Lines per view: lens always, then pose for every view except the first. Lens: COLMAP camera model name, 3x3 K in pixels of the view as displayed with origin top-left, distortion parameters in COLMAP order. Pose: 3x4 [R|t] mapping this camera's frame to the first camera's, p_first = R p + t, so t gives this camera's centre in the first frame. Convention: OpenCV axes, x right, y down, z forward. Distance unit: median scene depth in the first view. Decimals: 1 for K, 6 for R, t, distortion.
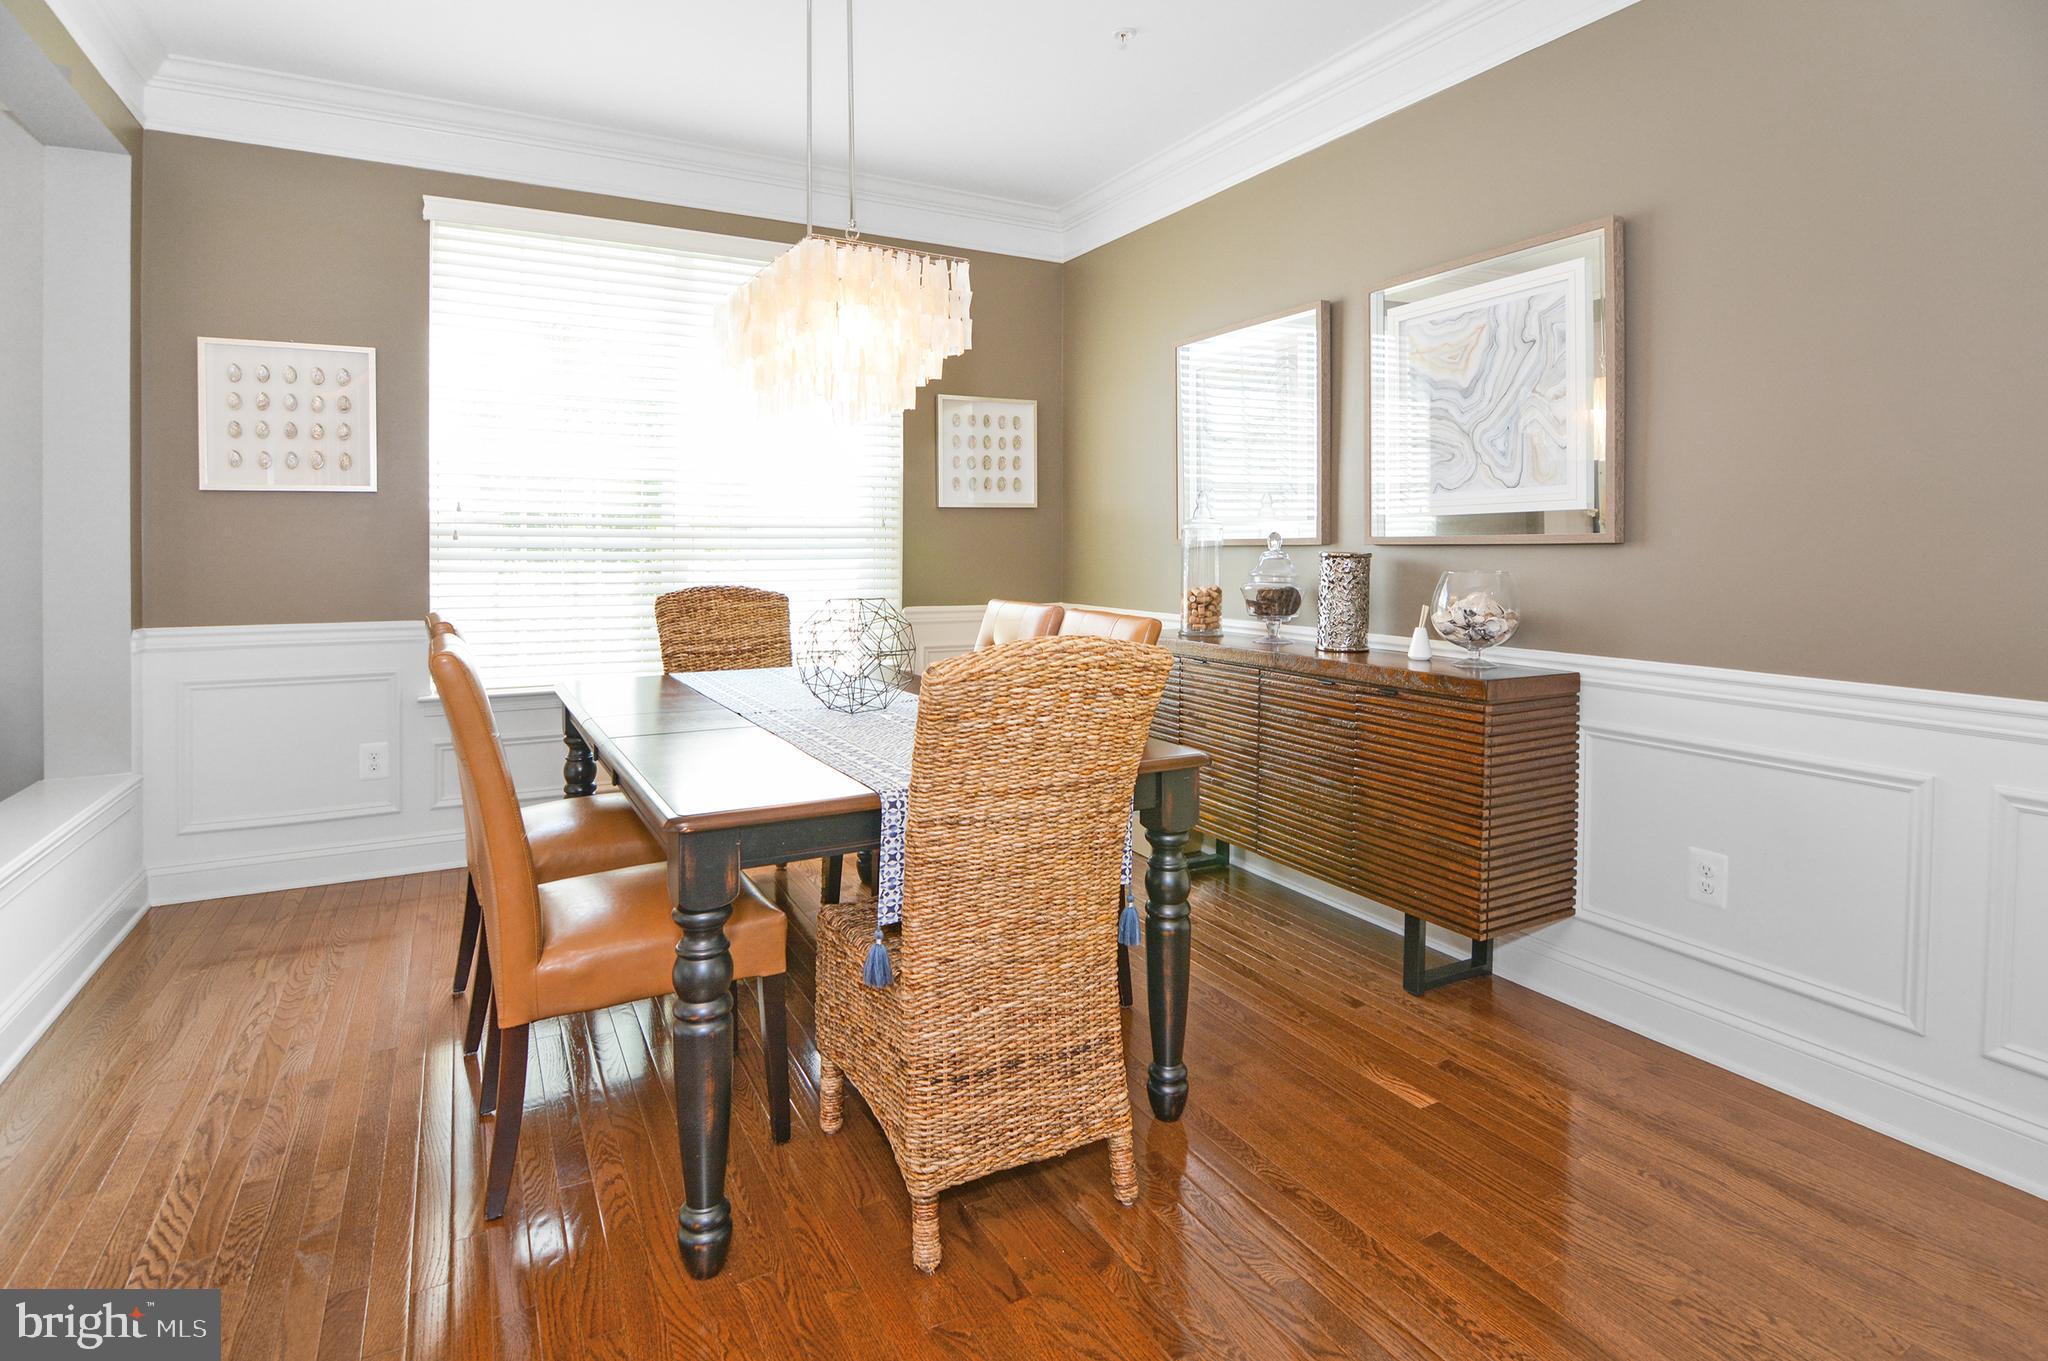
lens RADIAL K [[1030.7, 0, 1041.9], [0, 1030.7, 551.7], [0, 0, 1]] dist [0.001831, -0.011360]
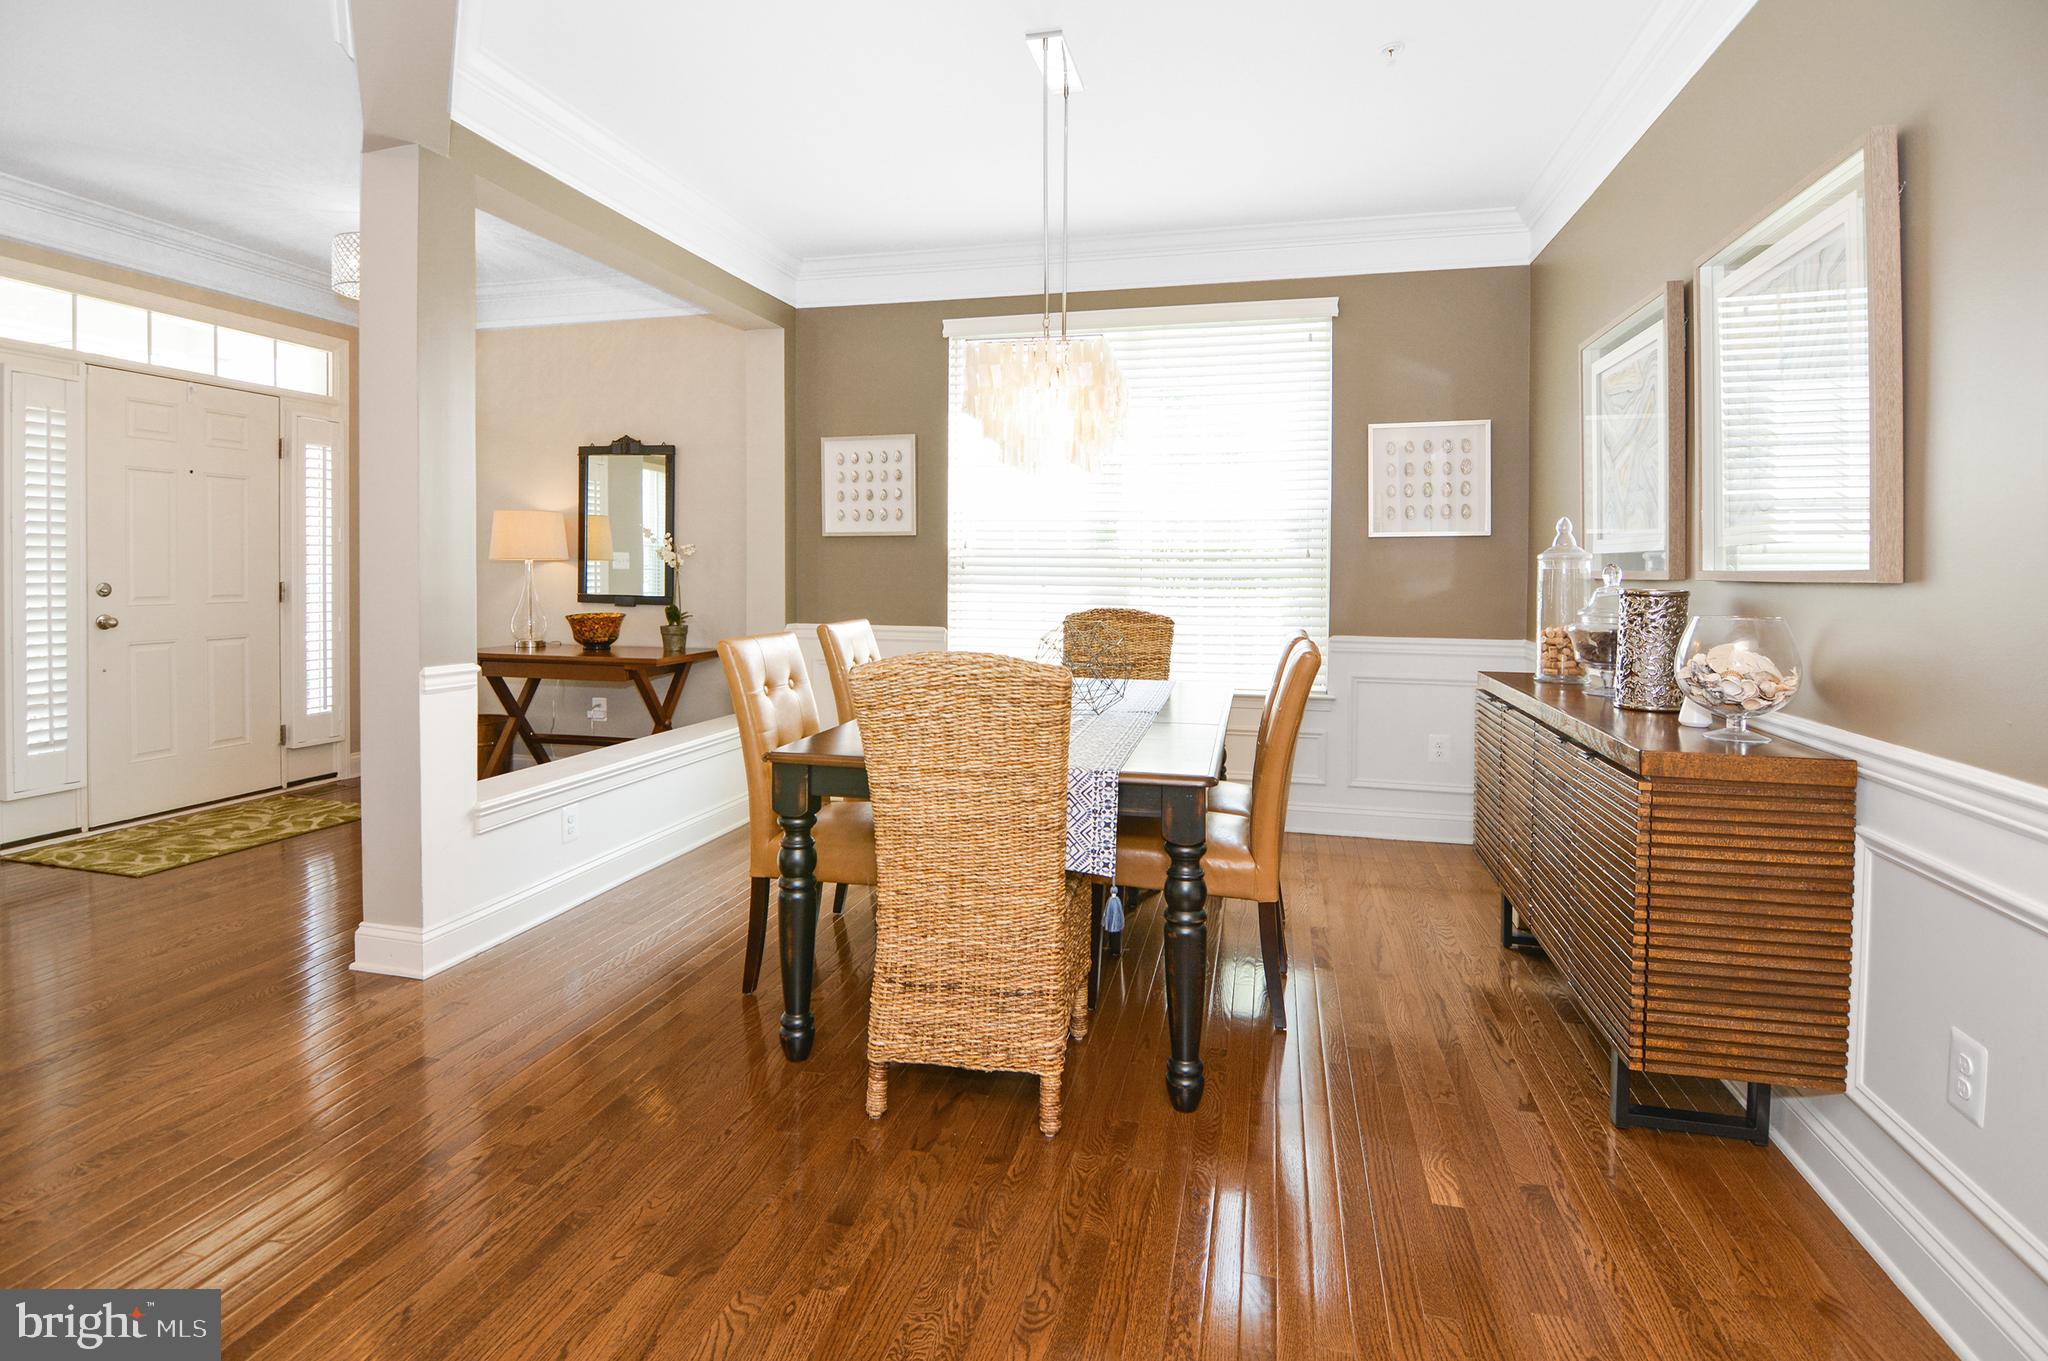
lens RADIAL K [[1030.7, 0, 1055.2], [0, 1030.7, 591.9], [0, 0, 1]] dist [0.001831, -0.011360]
pose [[0.743304, 0.018995, -0.668684, 0.463429], [-0.011231, 0.999810, 0.015917, -0.004382], [0.668860, -0.004321, 0.743376, 0.071478]]
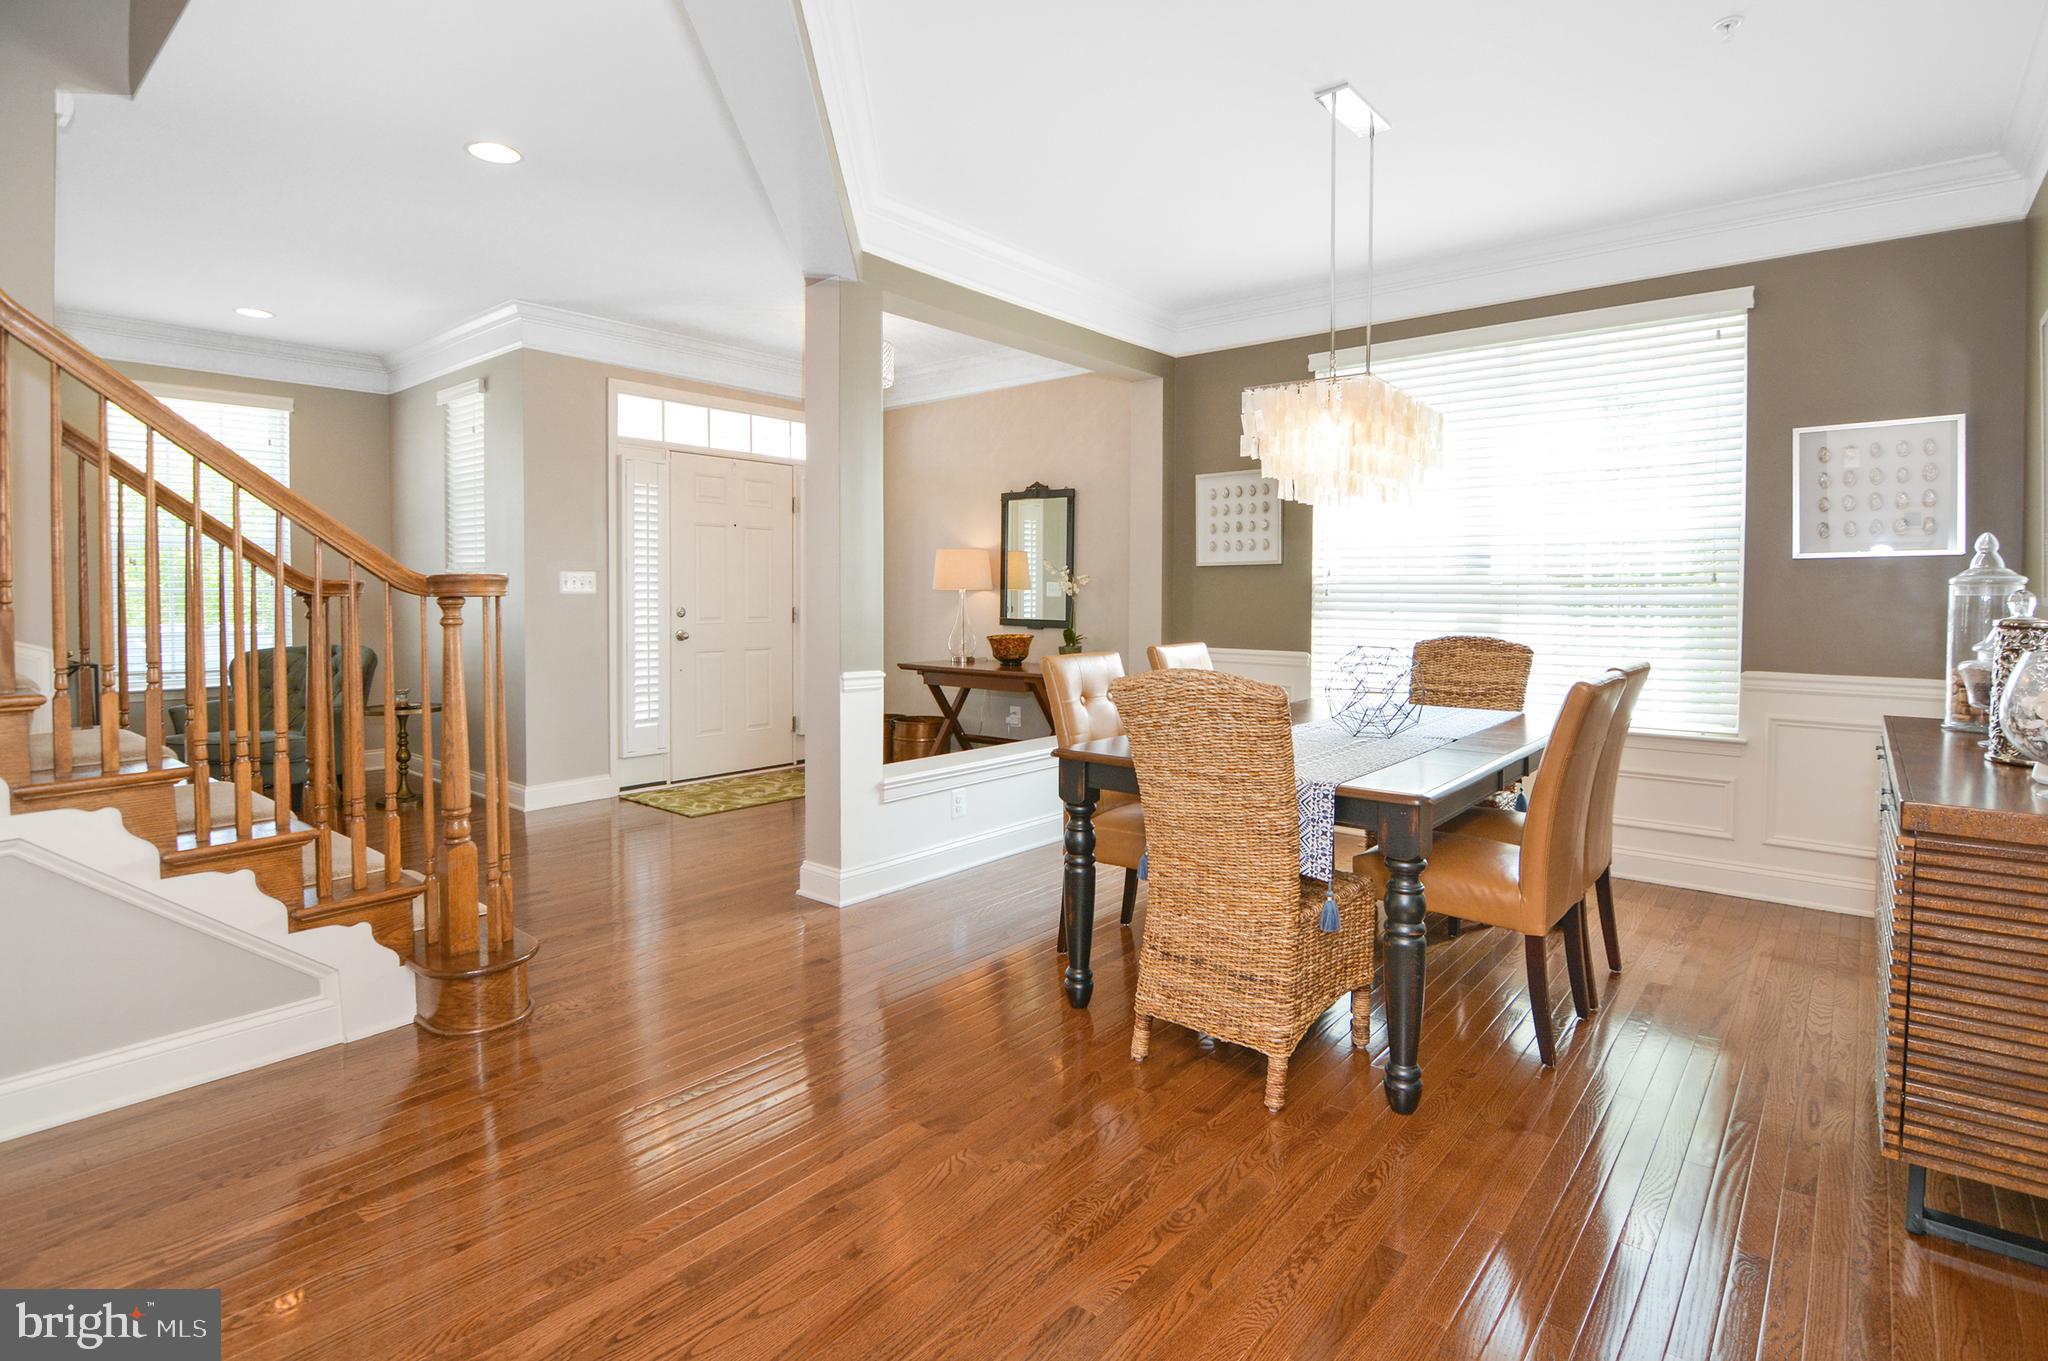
lens RADIAL K [[1030.7, 0, 1061.1], [0, 1030.7, 628.0], [0, 0, 1]] dist [0.001831, -0.011360]
pose [[0.387209, 0.031514, -0.921453, 0.622314], [-0.010889, 0.999502, 0.029607, -0.006298], [0.921928, -0.001430, 0.387359, 0.134095]]
